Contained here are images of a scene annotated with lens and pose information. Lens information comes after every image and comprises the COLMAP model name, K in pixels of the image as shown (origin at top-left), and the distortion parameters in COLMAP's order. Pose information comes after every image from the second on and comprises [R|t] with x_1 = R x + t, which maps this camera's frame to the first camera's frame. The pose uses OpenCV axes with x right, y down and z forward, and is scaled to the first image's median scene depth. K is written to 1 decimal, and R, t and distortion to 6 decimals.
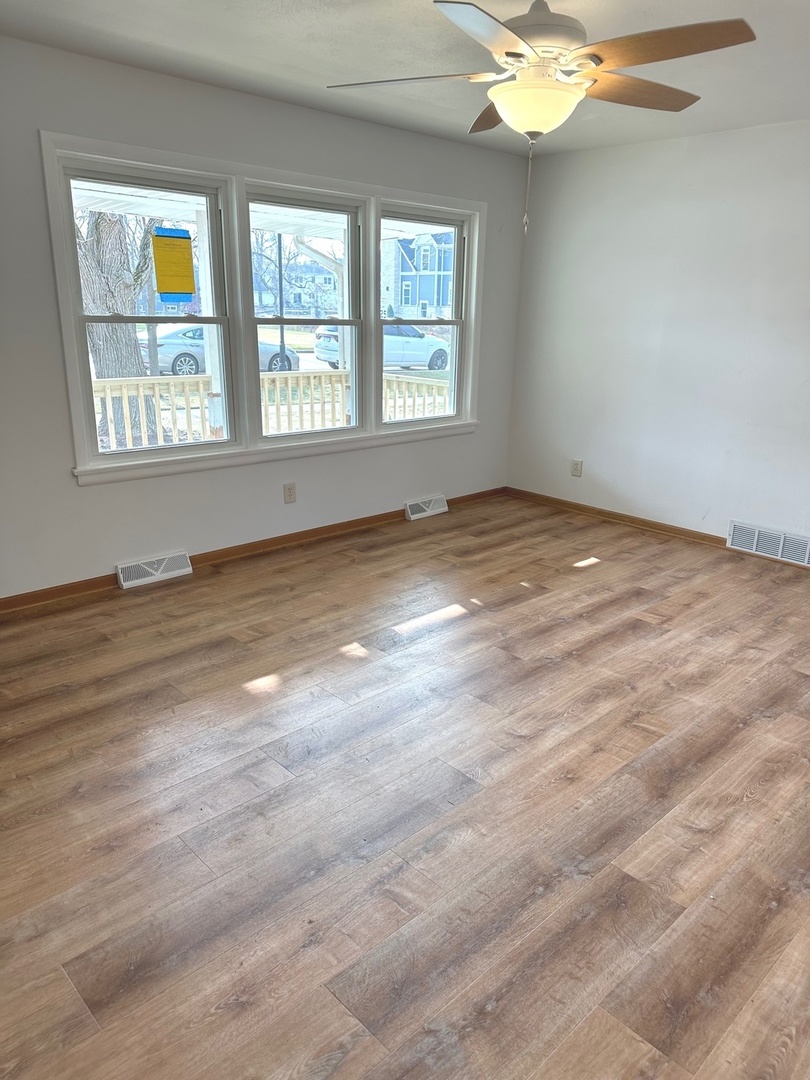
lens RADIAL K [[760.0, 0, 405.0], [0, 760.0, 540.0], [0, 0, 1]] dist [0.170168, -0.276786]
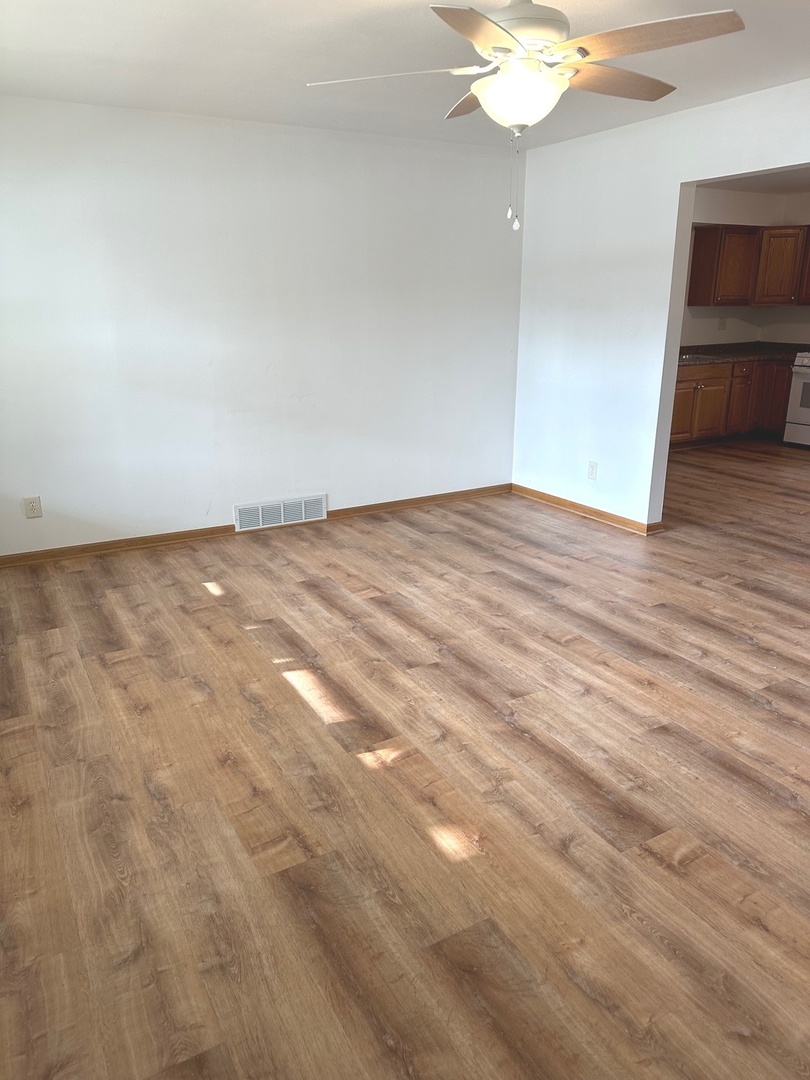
lens RADIAL K [[760.0, 0, 405.0], [0, 760.0, 540.0], [0, 0, 1]] dist [0.170168, -0.276786]
pose [[0.234905, -0.314651, 0.919682, -0.560888], [0.297210, 0.924093, 0.240247, -0.187540], [-0.925465, 0.216903, 0.310591, 0.556248]]
